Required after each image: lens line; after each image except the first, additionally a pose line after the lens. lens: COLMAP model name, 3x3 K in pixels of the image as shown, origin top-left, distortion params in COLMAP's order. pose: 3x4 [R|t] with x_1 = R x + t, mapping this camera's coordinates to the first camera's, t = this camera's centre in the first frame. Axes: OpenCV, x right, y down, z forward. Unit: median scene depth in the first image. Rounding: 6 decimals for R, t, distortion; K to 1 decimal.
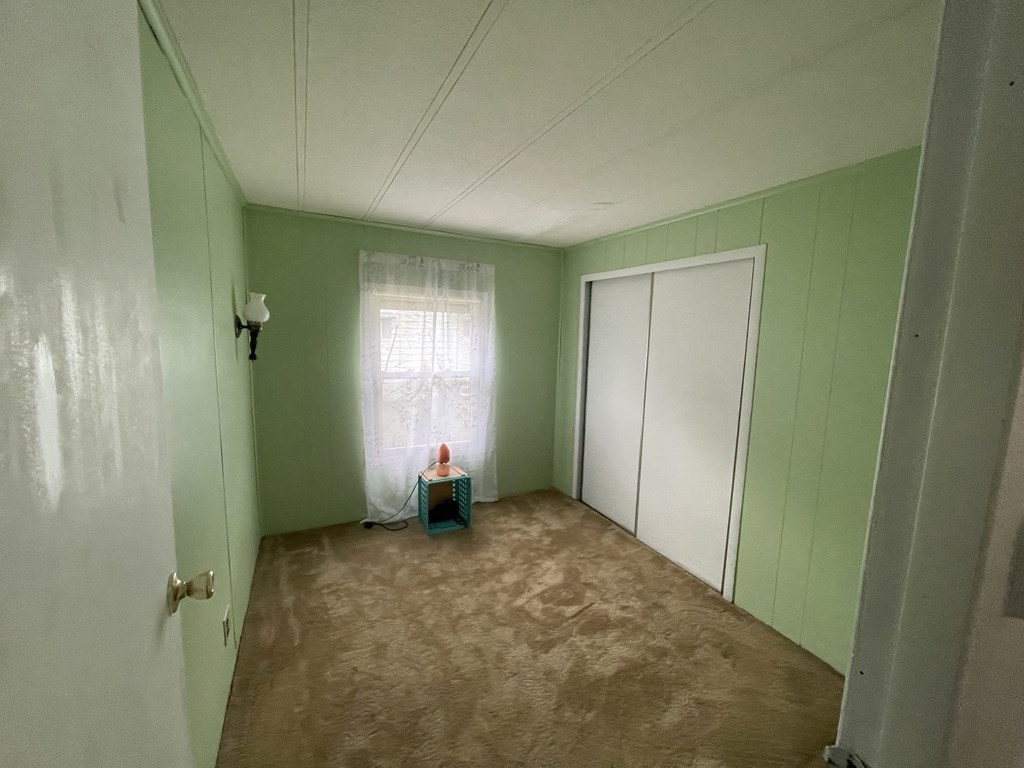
lens RADIAL K [[410.8, 0, 515.6], [0, 410.8, 380.5], [0, 0, 1]] dist [-0.002482, -0.000176]
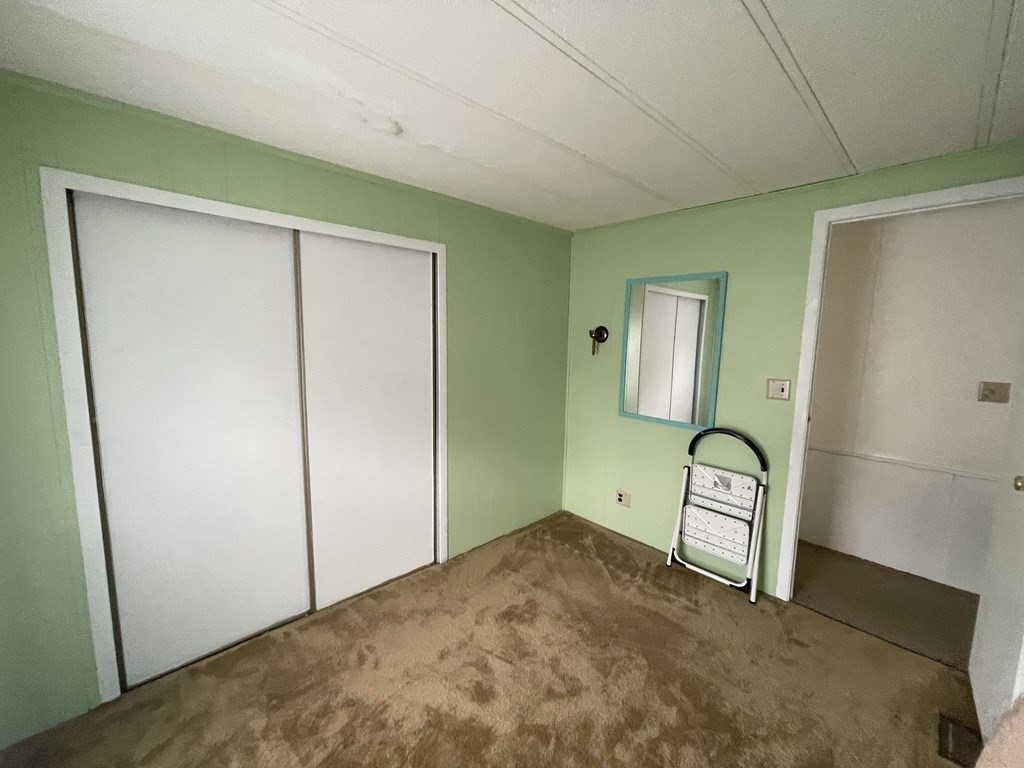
lens RADIAL K [[410.8, 0, 515.6], [0, 410.8, 380.5], [0, 0, 1]] dist [-0.002482, -0.000176]
pose [[-0.282087, -0.160301, 0.945902, -0.429686], [0.083214, 0.978138, 0.190580, -0.118289], [-0.955773, 0.132472, -0.262581, 0.849102]]
